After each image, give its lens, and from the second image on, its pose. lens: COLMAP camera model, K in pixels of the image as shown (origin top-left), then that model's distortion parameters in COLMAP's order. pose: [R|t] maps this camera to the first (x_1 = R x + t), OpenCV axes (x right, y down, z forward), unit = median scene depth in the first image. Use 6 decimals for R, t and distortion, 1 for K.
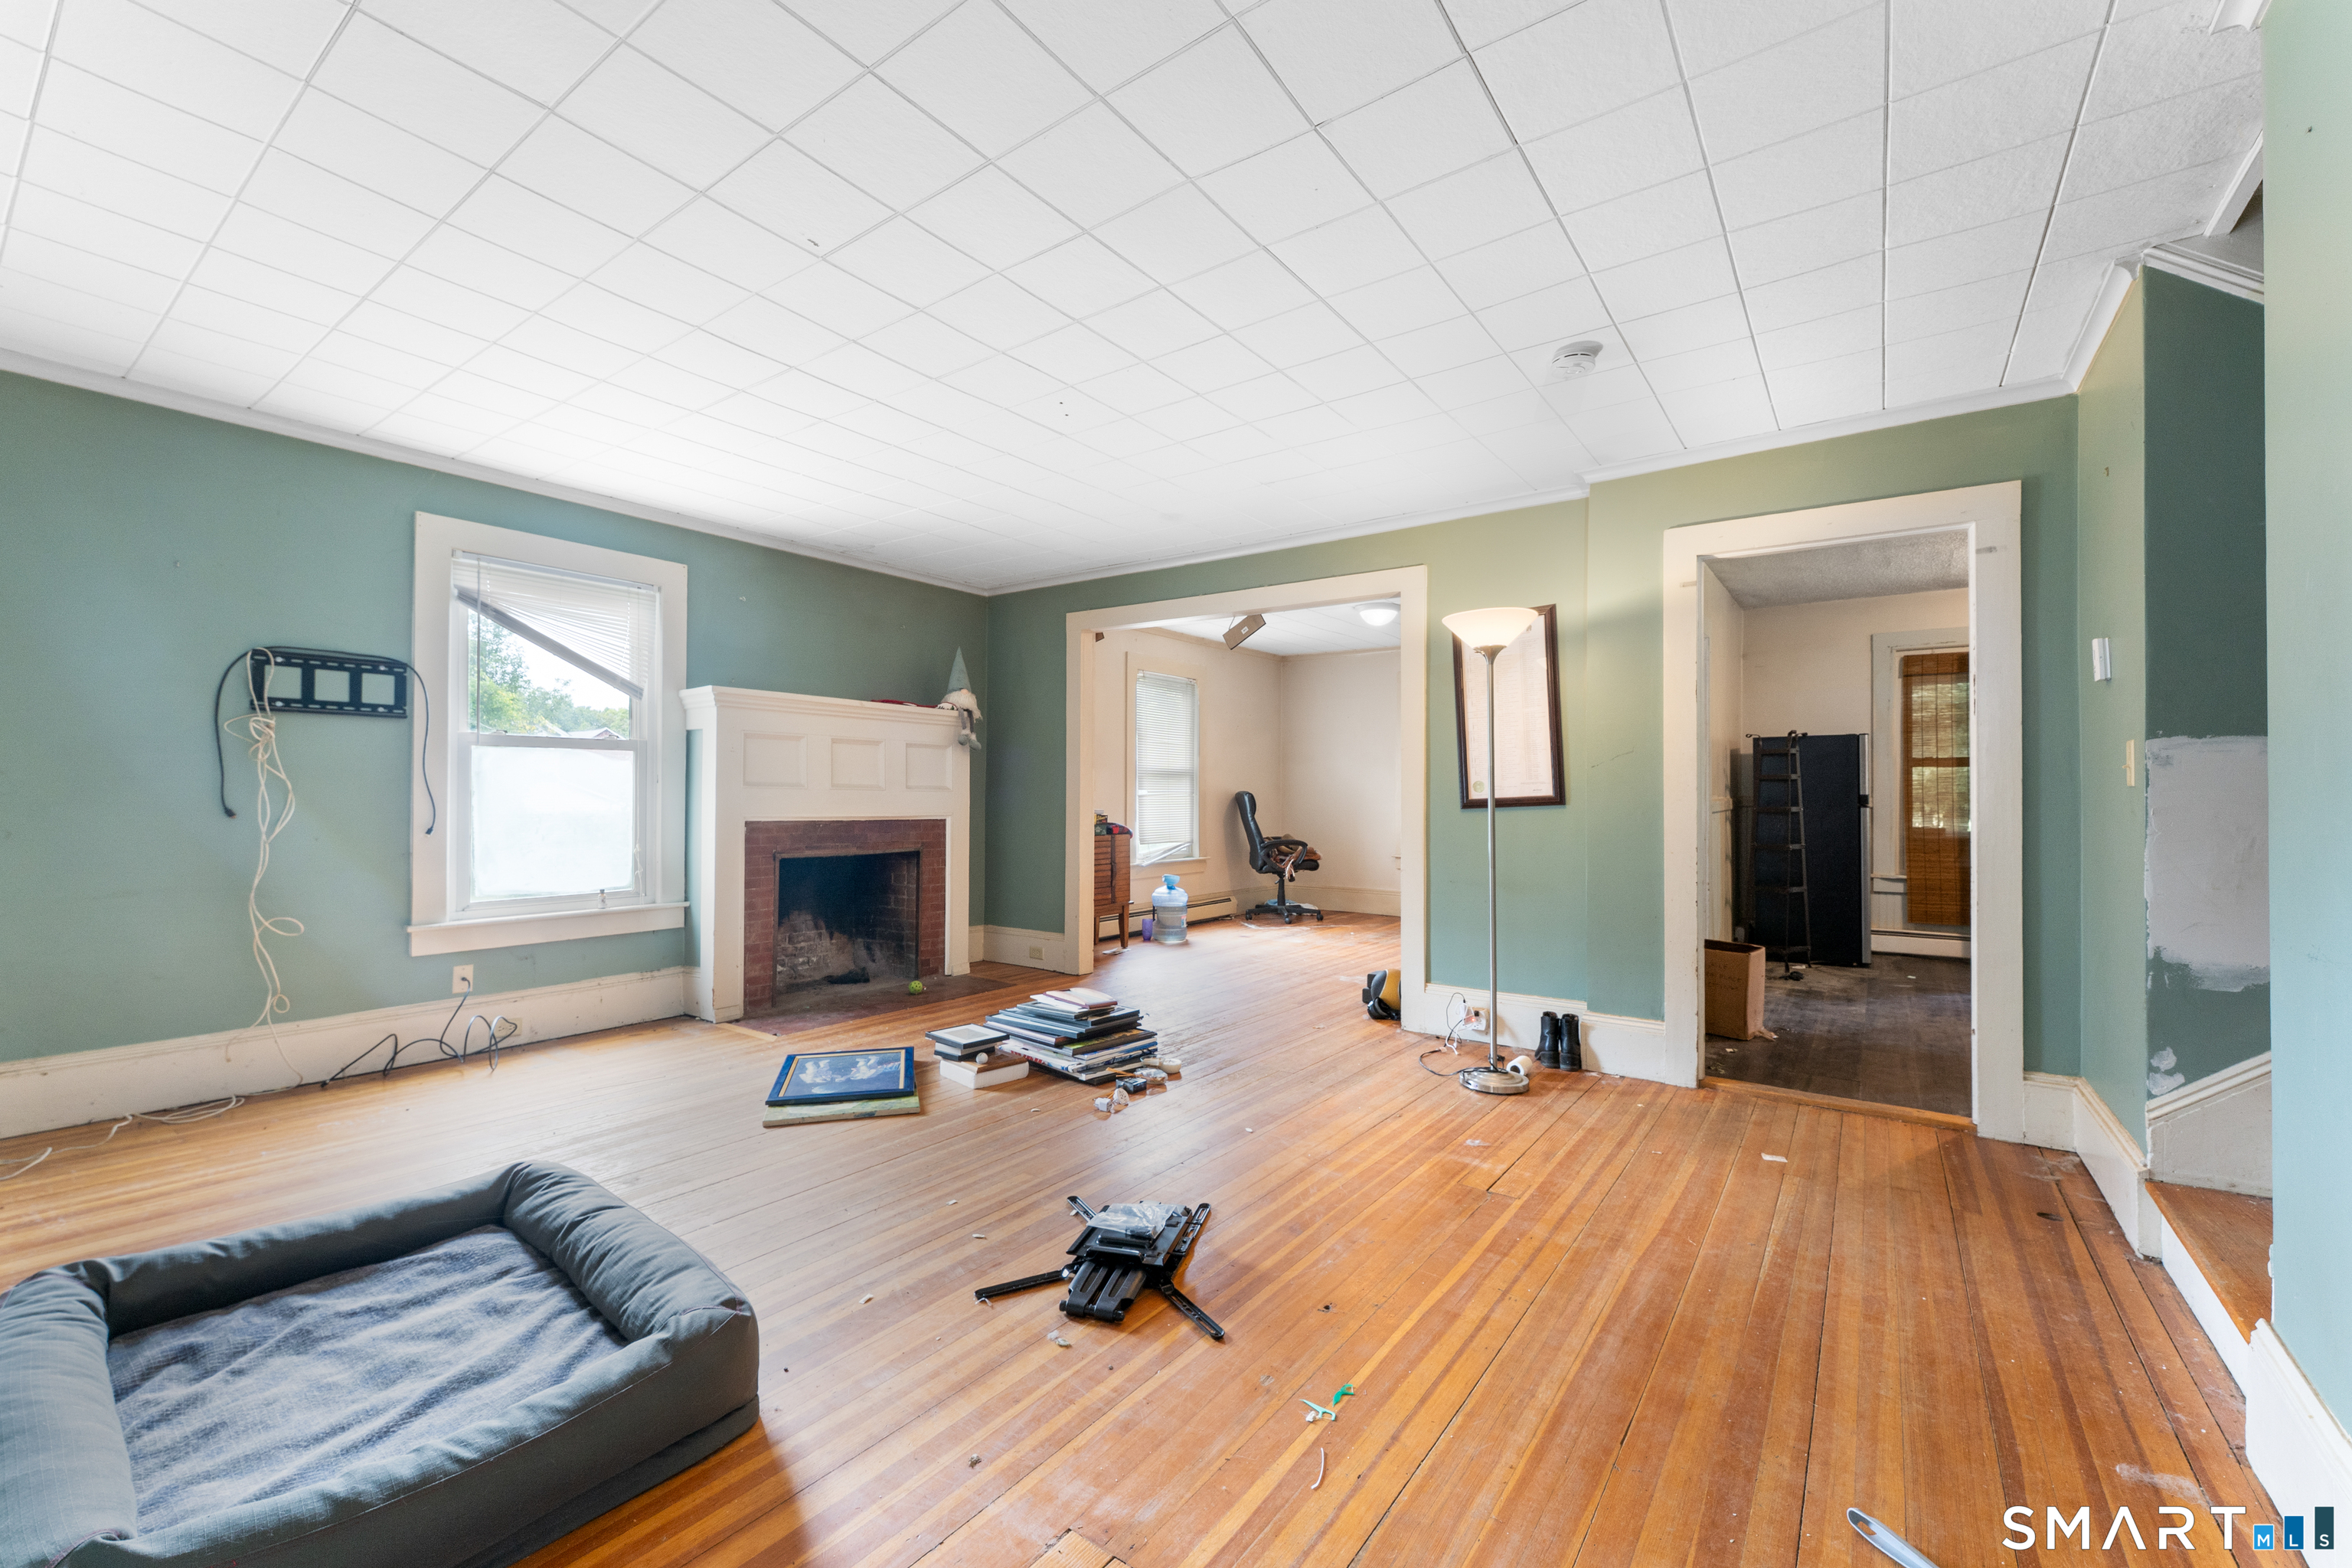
lens RADIAL K [[969.5, 0, 1138.3], [0, 969.5, 793.6], [0, 0, 1]] dist [0.000666, -0.000610]
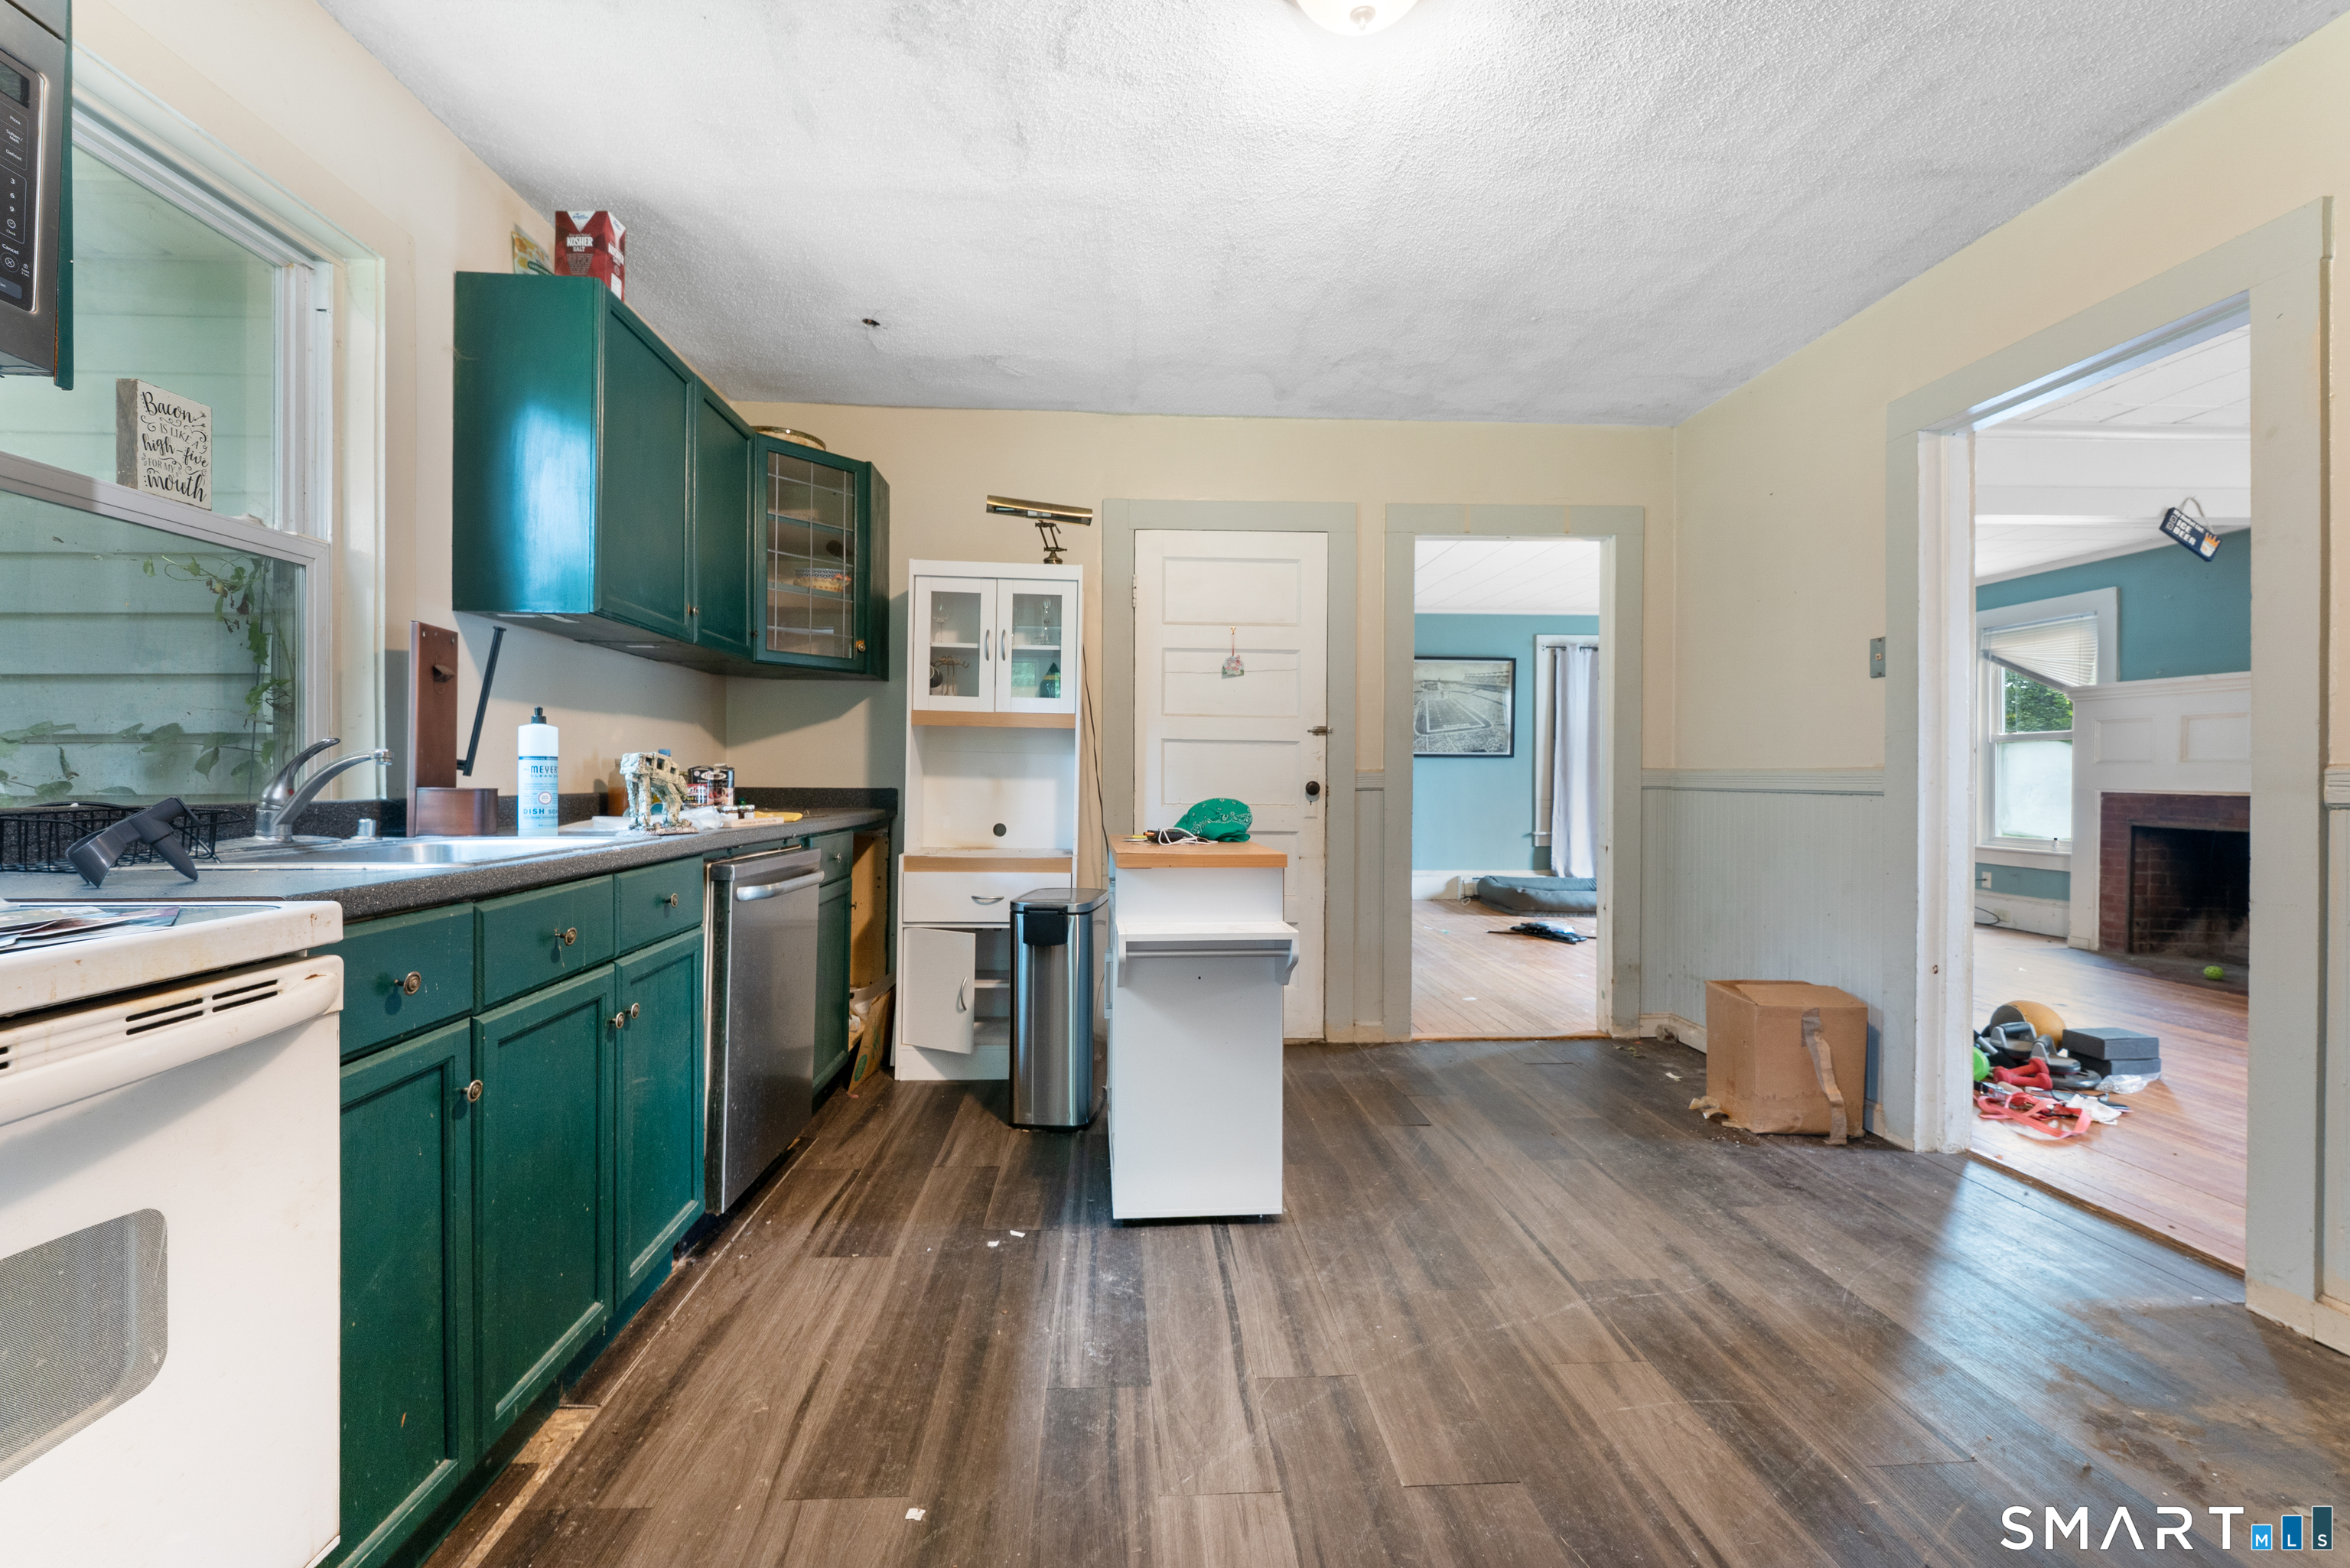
lens RADIAL K [[999.4, 0, 1177.7], [0, 999.4, 776.5], [0, 0, 1]] dist [0.002185, 0.000045]
pose [[-0.750296, -0.003830, -0.661091, 1.296948], [-0.001526, 0.999991, -0.004062, 0.015532], [0.661100, -0.002039, -0.750295, 1.170449]]
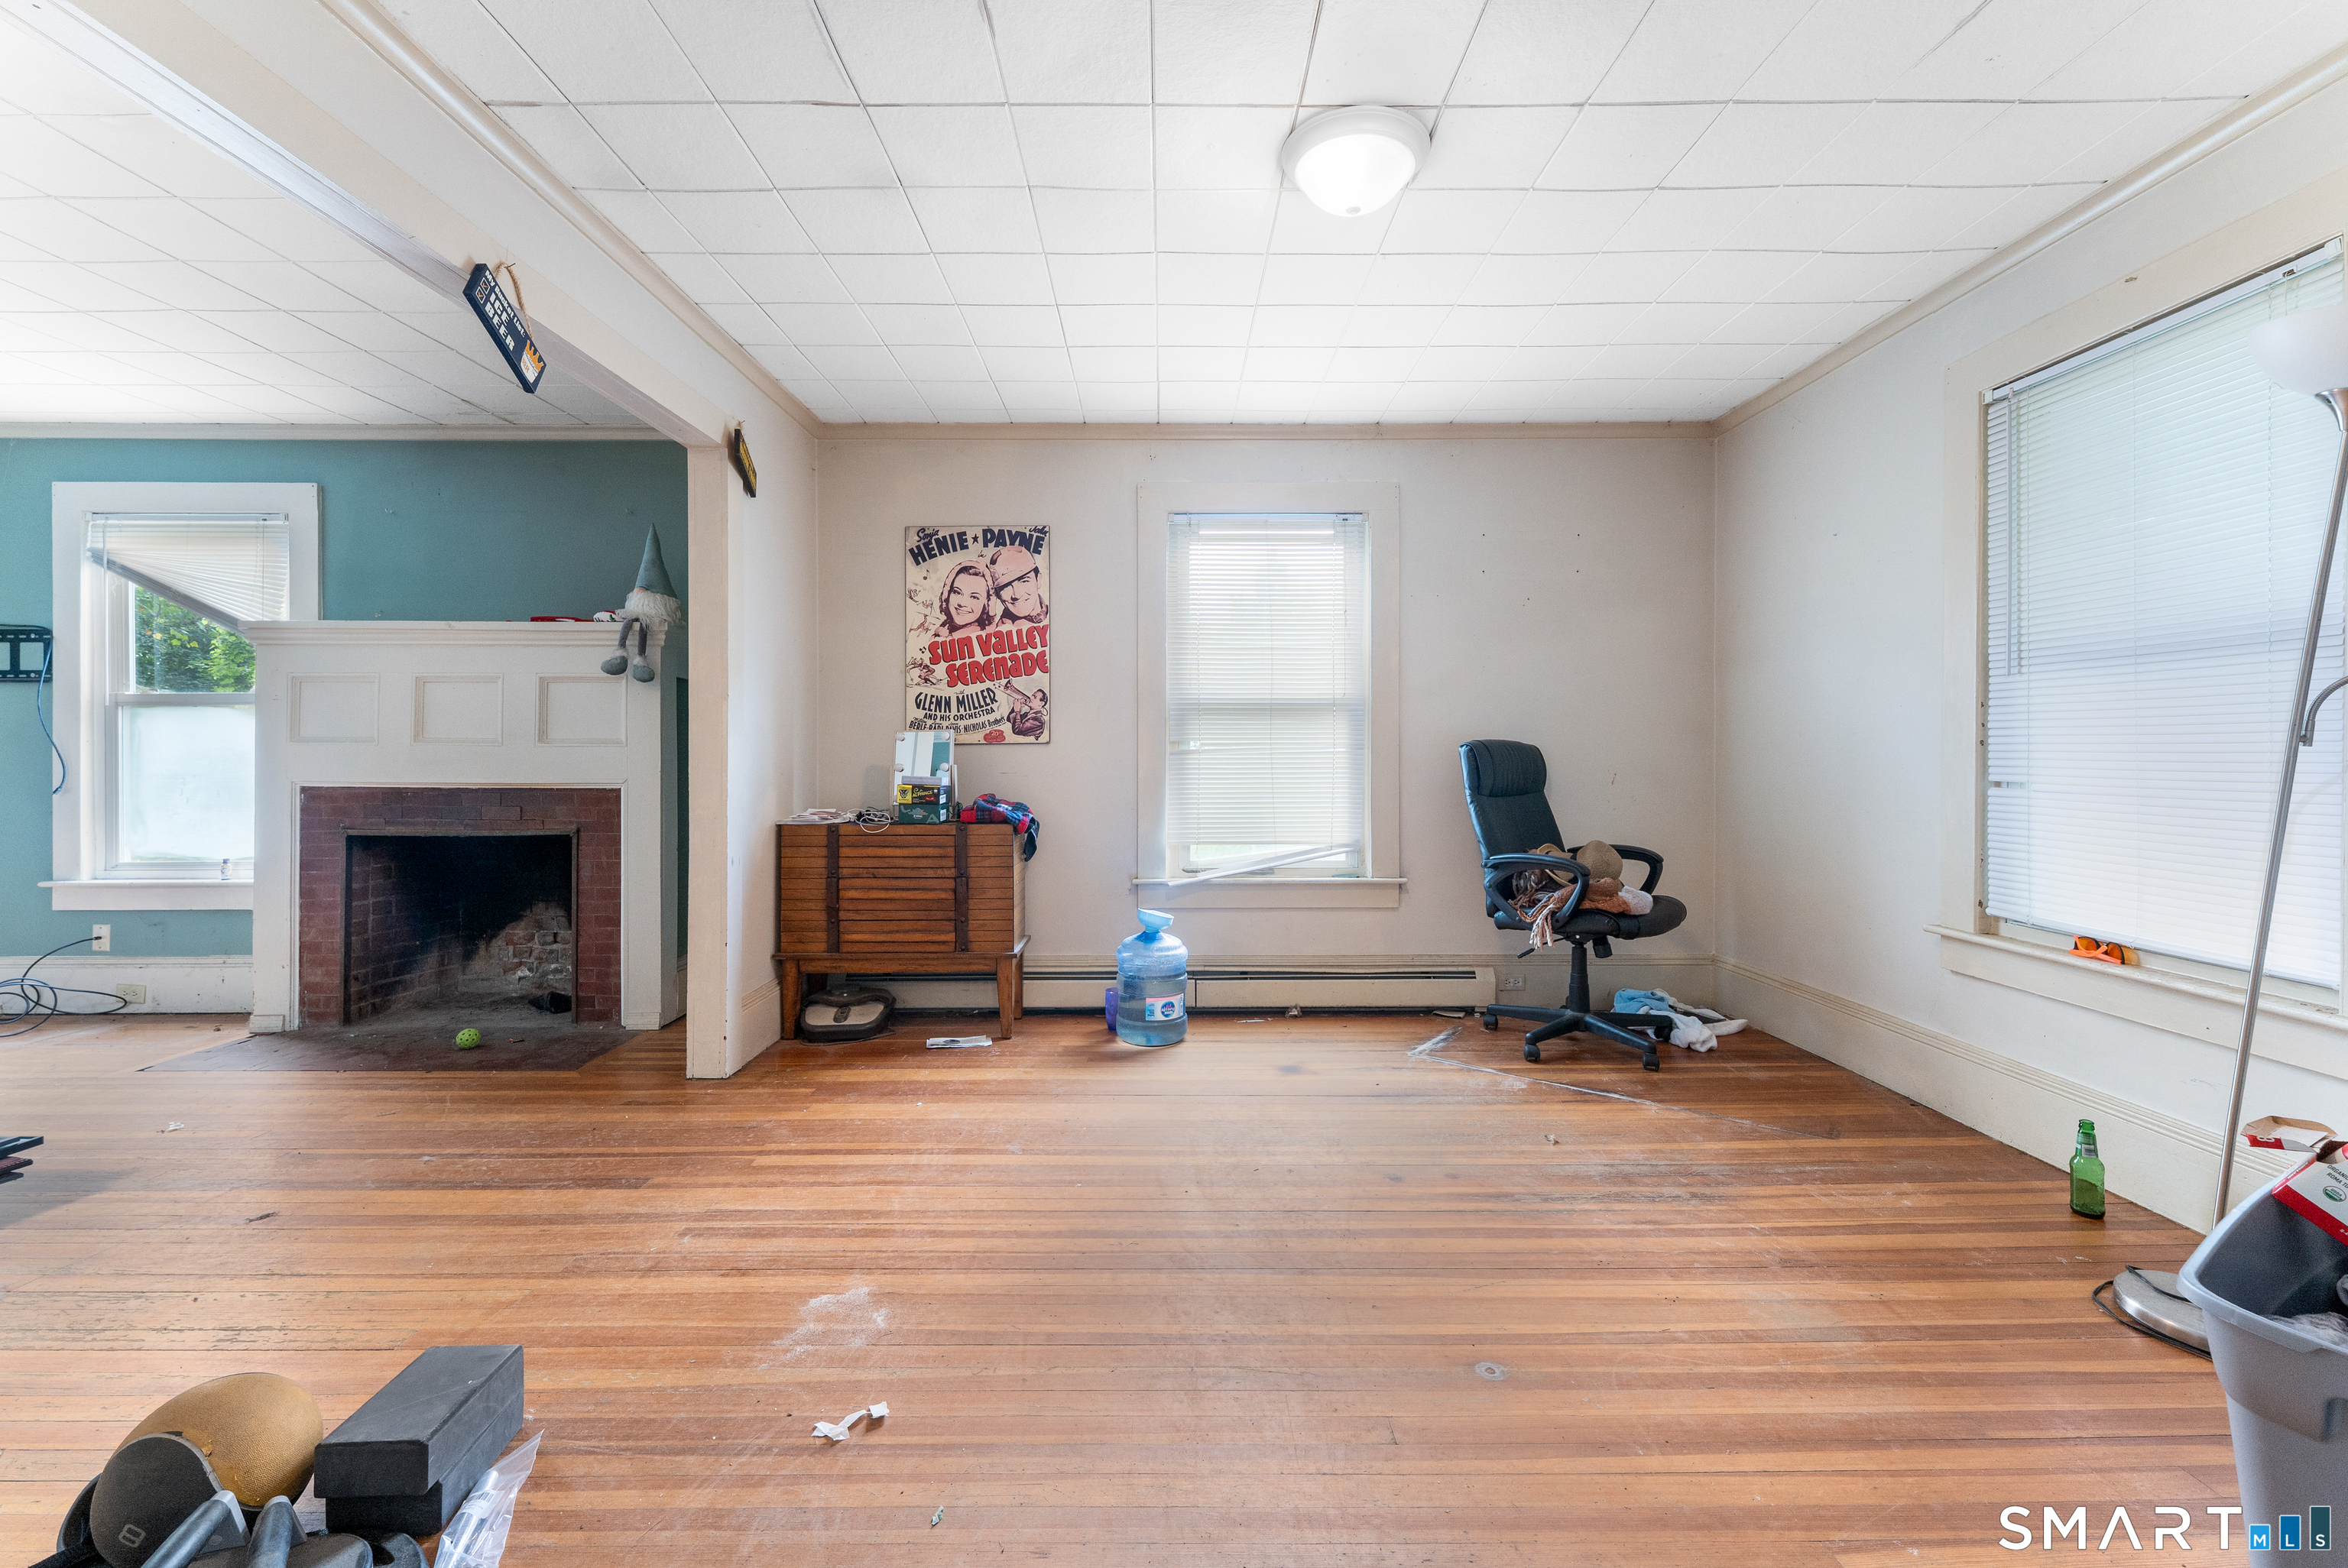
lens RADIAL K [[967.7, 0, 1174.3], [0, 967.7, 761.9], [0, 0, 1]] dist [0.000666, -0.000610]
pose [[0.614939, -0.000856, -0.788574, 0.662693], [0.005463, 0.999980, 0.003175, 0.009522], [0.788556, -0.006261, 0.614931, 1.070383]]
